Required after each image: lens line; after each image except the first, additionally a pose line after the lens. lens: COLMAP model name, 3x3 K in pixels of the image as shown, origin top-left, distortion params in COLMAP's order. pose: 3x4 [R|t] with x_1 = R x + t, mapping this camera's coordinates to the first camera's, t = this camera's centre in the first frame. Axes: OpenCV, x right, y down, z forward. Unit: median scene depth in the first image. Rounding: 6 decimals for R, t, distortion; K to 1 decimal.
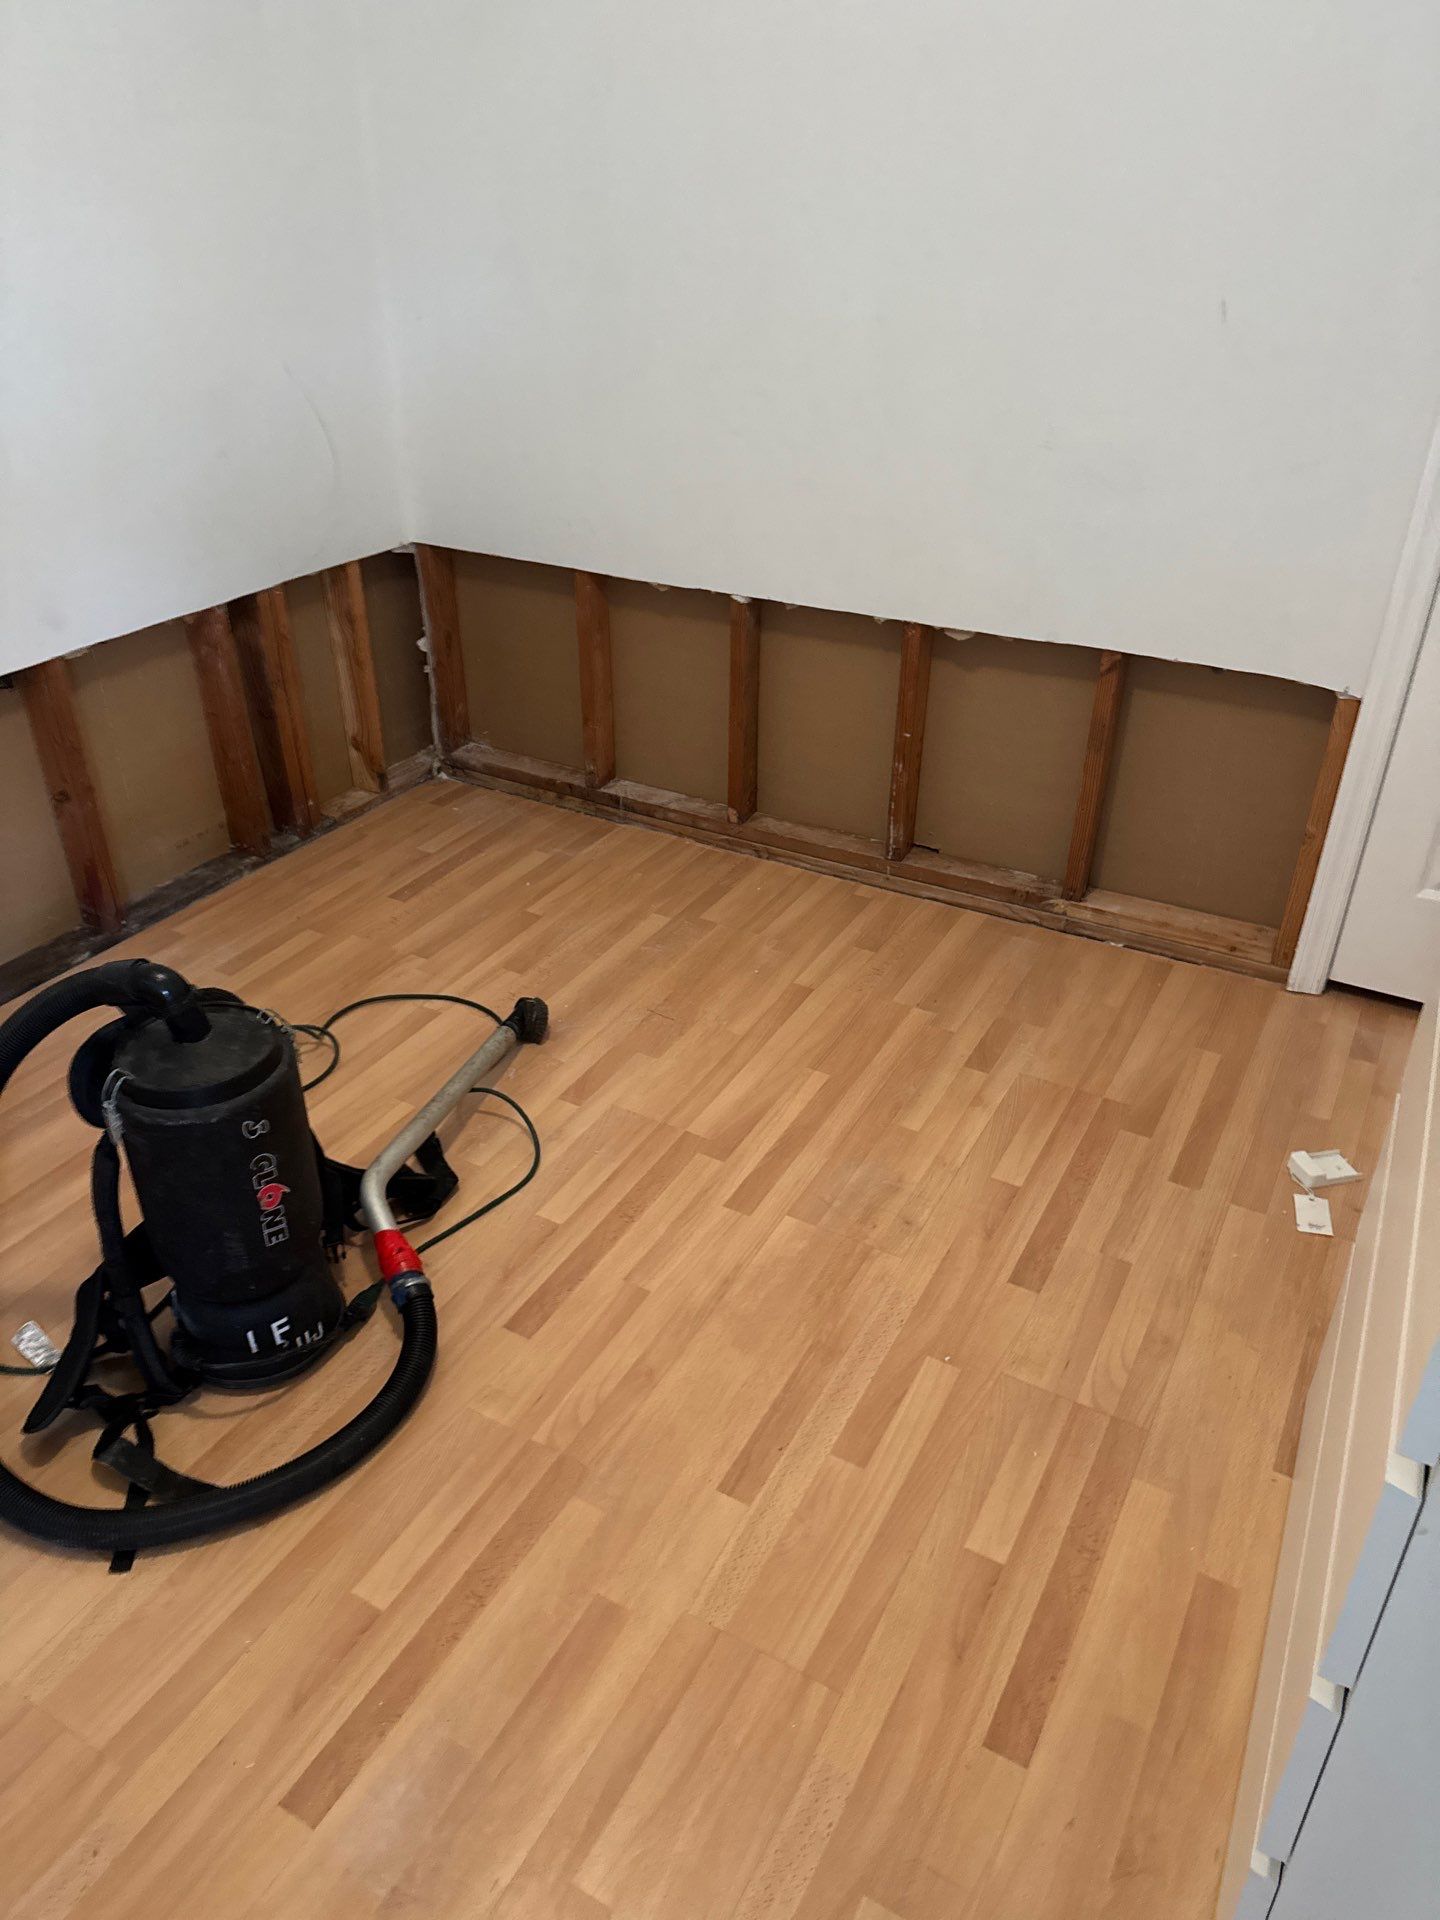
lens RADIAL K [[1353.0, 0, 725.2], [0, 1353.0, 978.9], [0, 0, 1]] dist [0.052095, -0.055895]
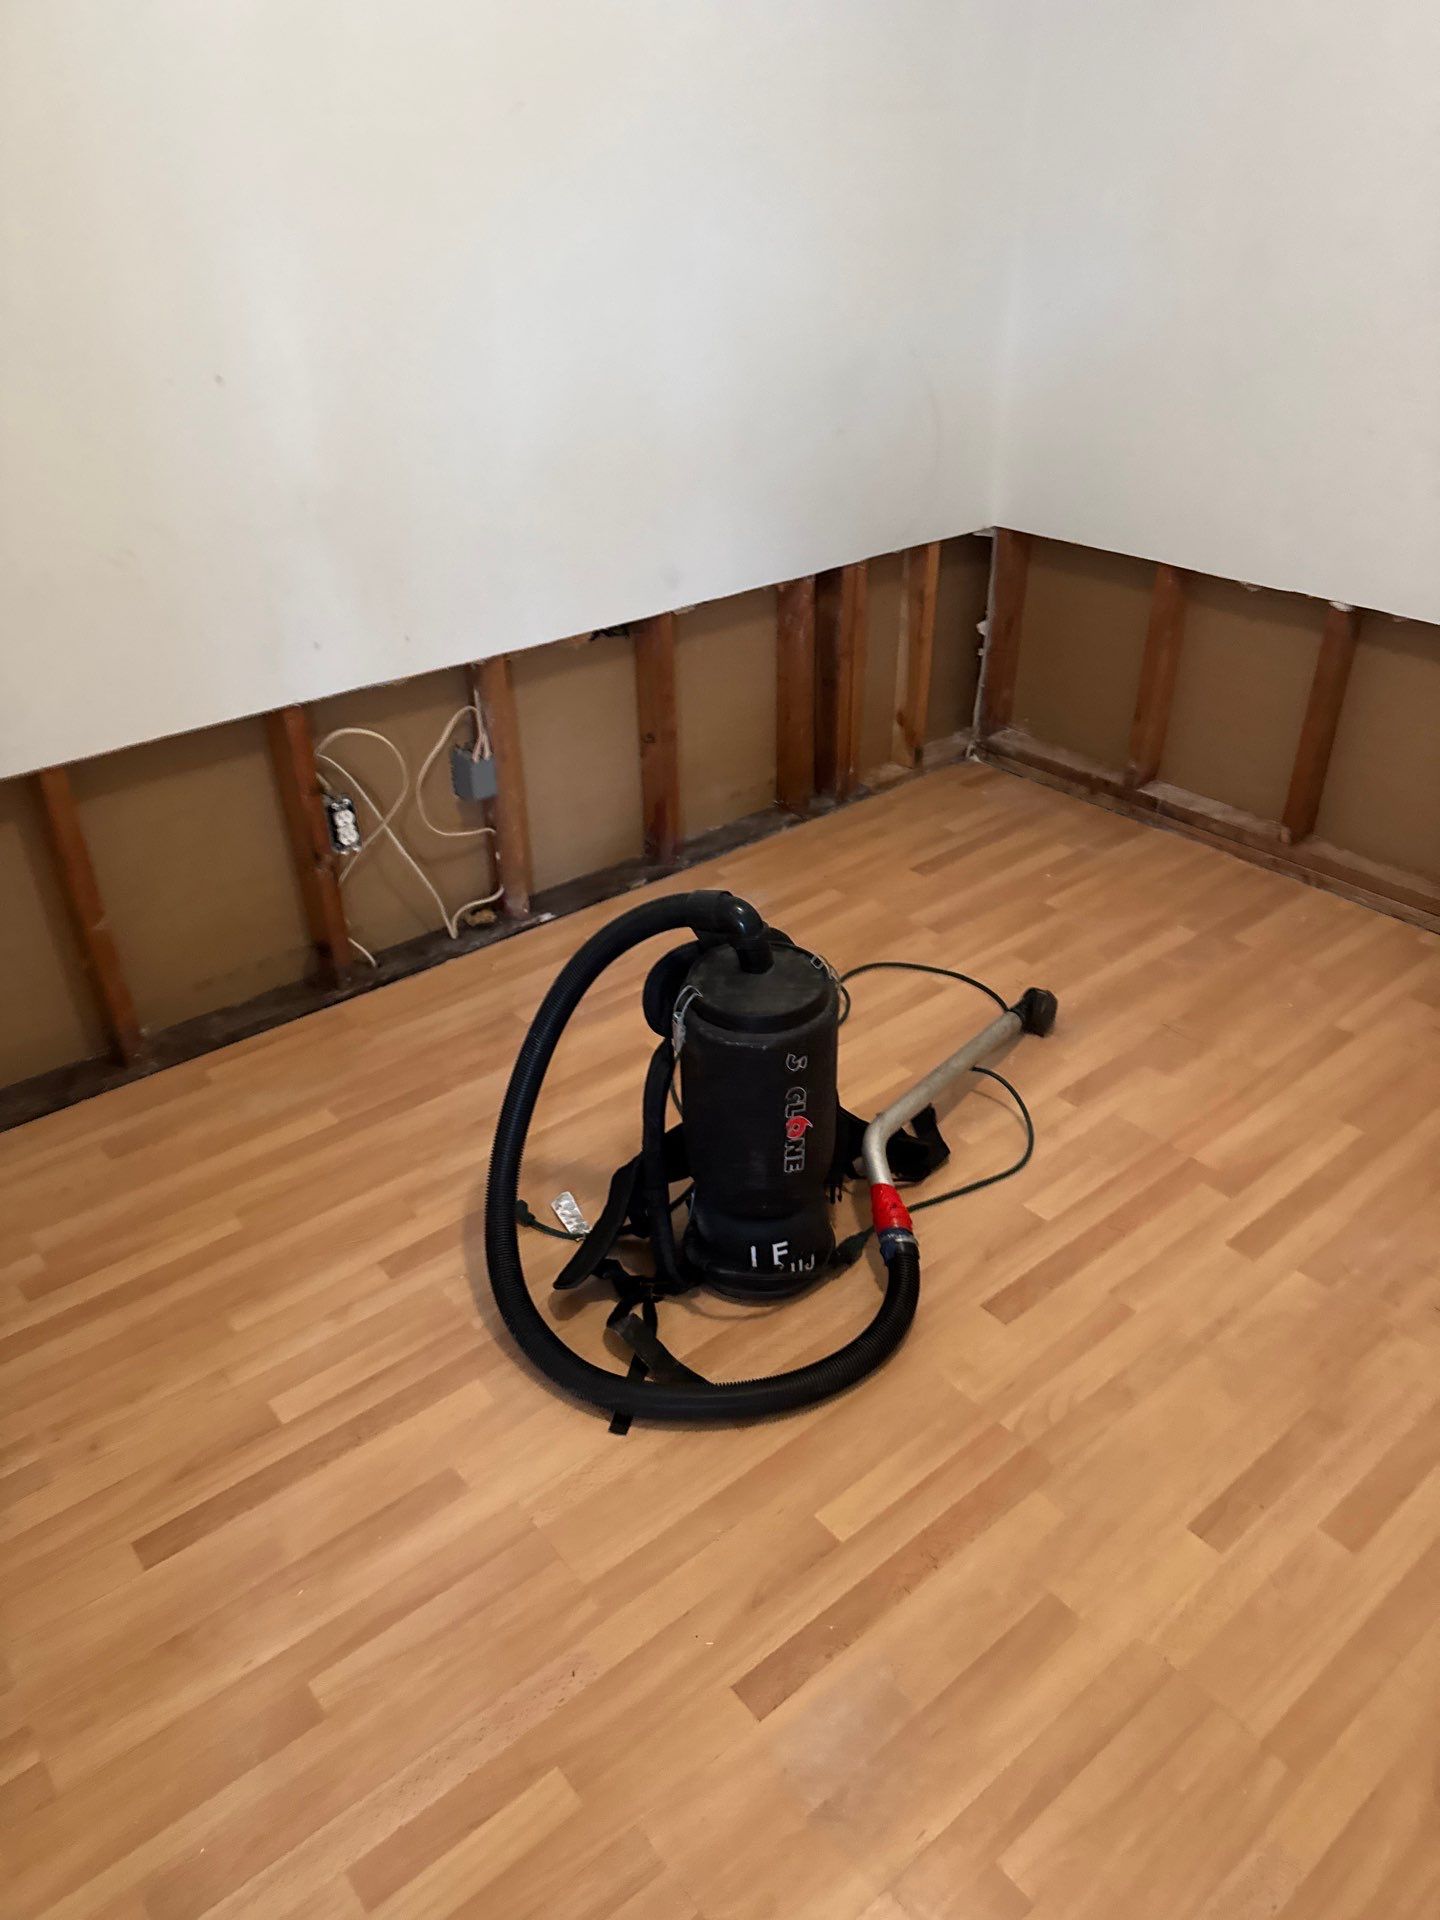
lens RADIAL K [[1353.0, 0, 720.0], [0, 1353.0, 964.7], [0, 0, 1]] dist [0.052095, -0.055895]
pose [[0.930301, 0.167956, -0.326084, -0.043265], [-0.168420, 0.985345, 0.027028, 0.009591], [0.325845, 0.029775, 0.944954, -0.017627]]
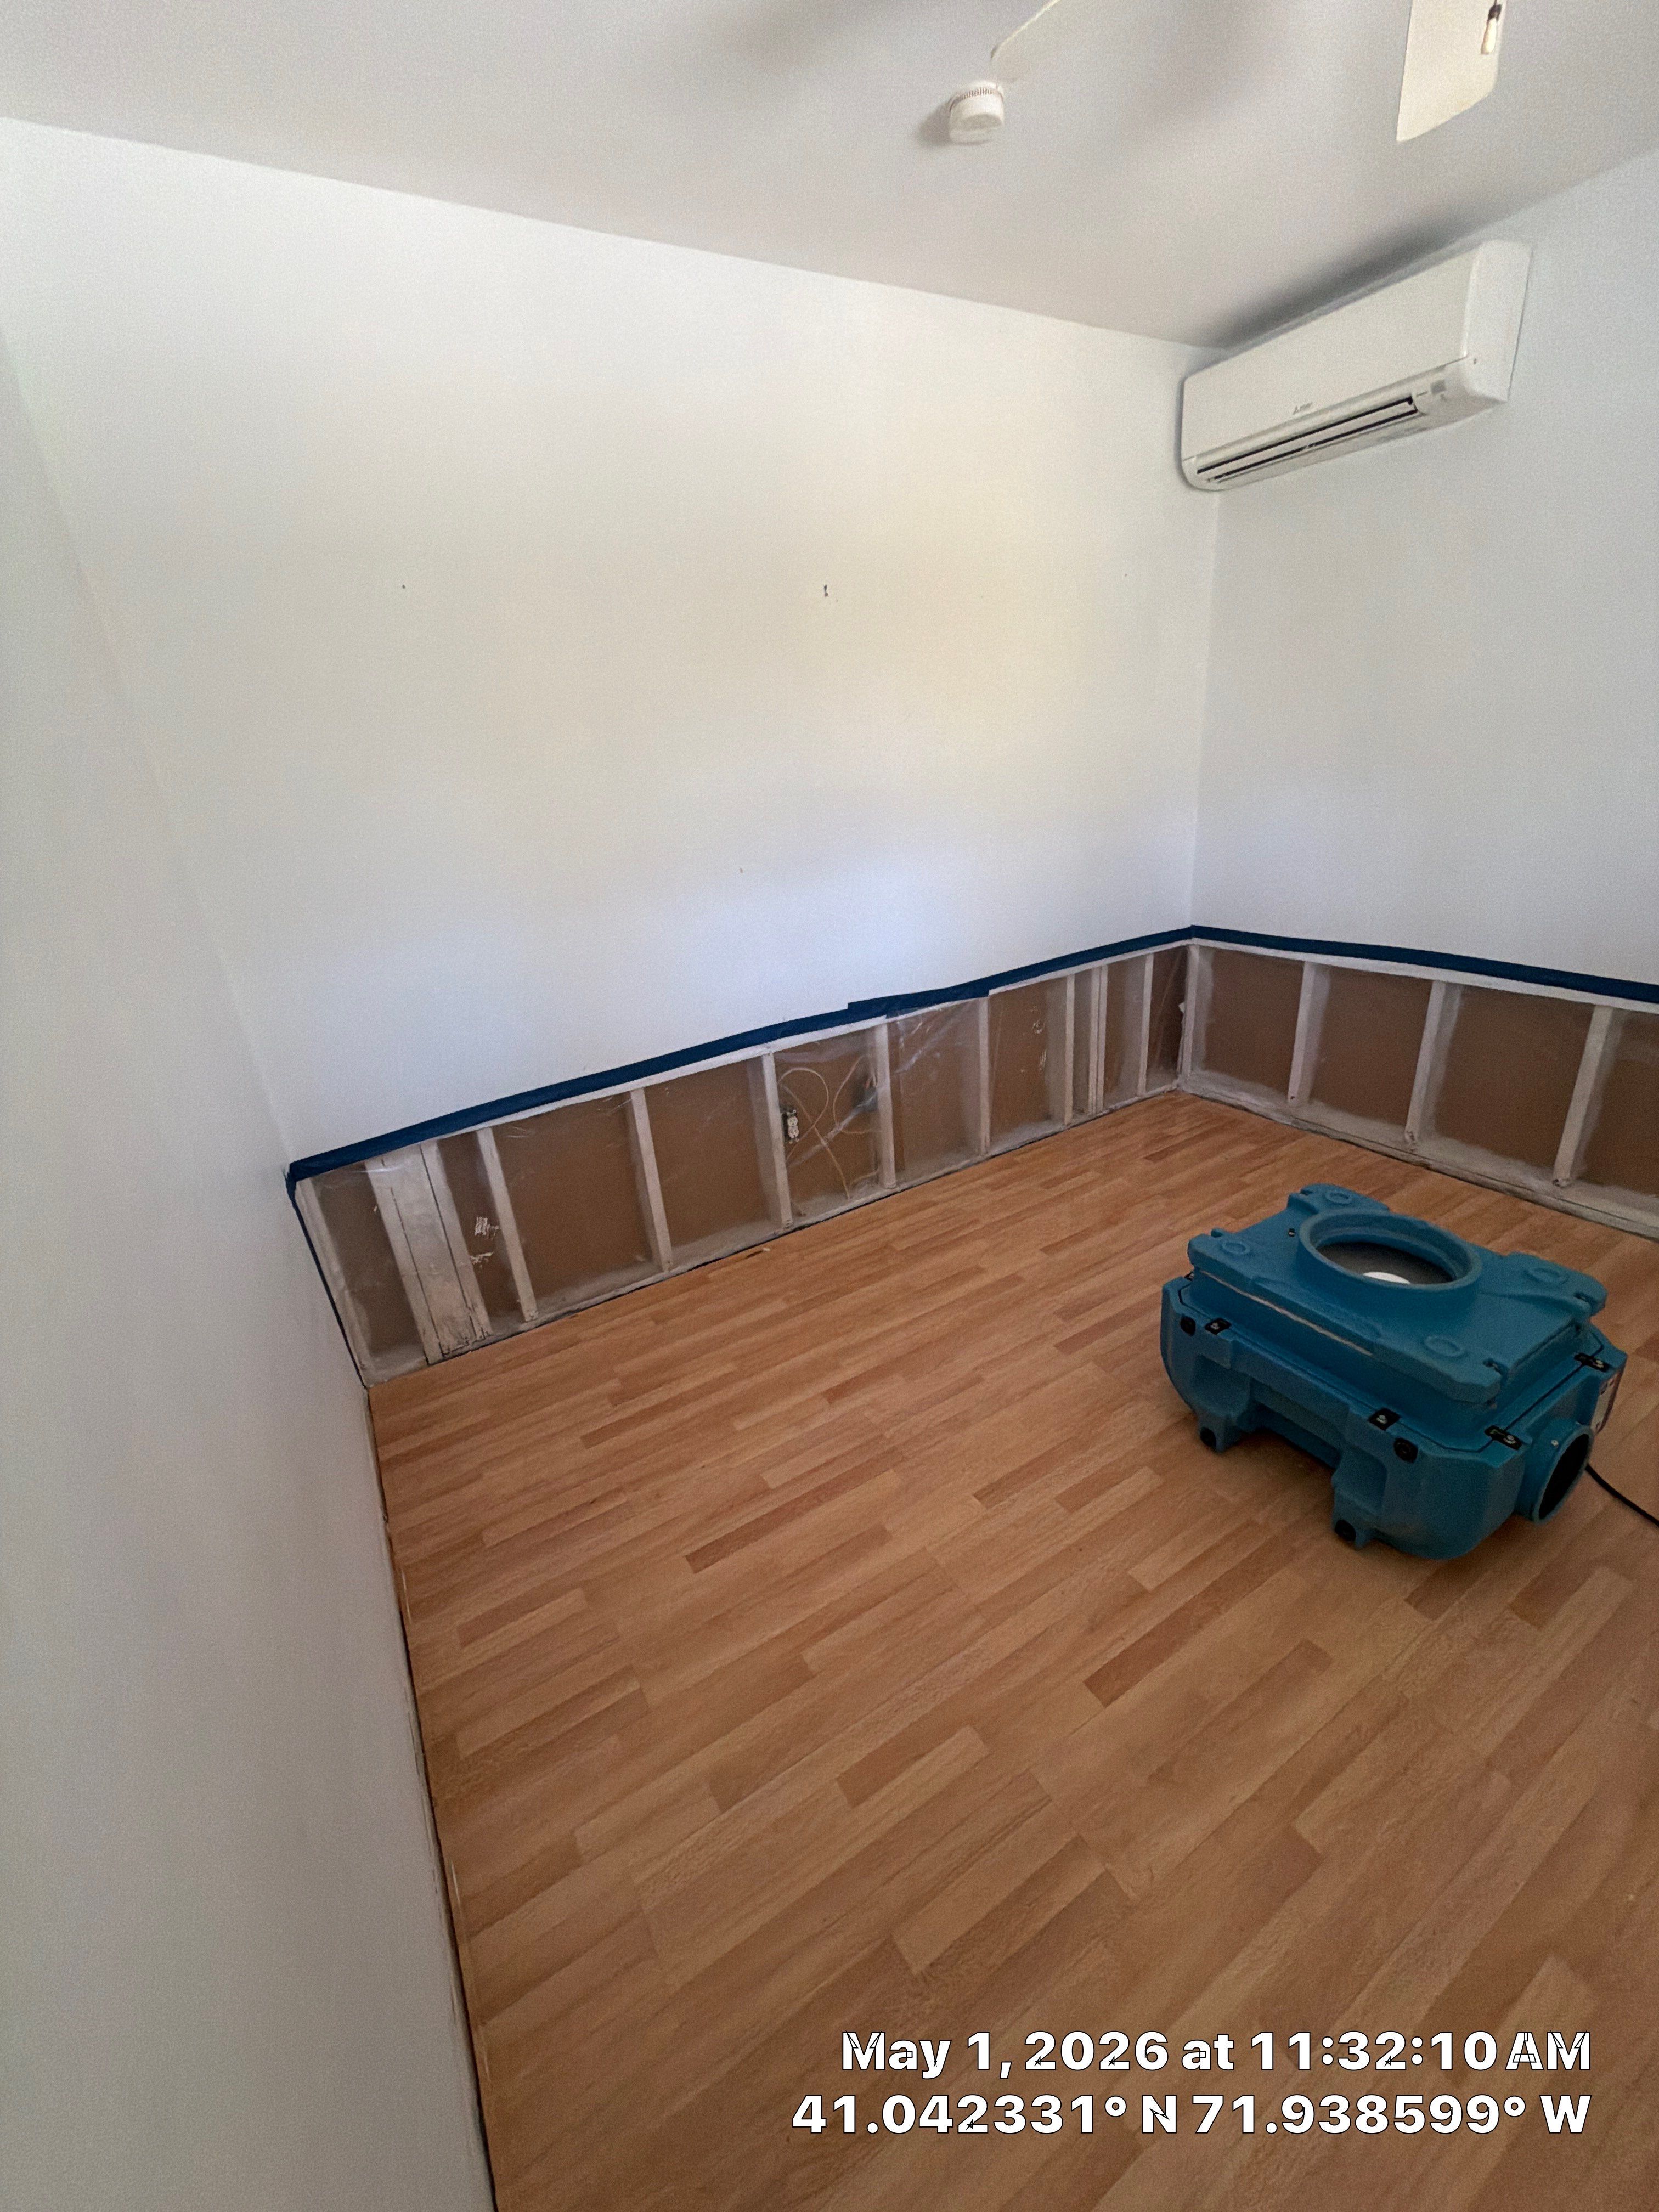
lens RADIAL K [[881.7, 0, 828.3], [0, 881.7, 1111.8], [0, 0, 1]] dist [0.002541, 0.000276]
pose [[0.863600, 0.114802, -0.490934, -0.083742], [-0.181190, 0.979348, -0.089714, 0.054138], [0.470495, 0.166429, 0.866565, -0.075739]]
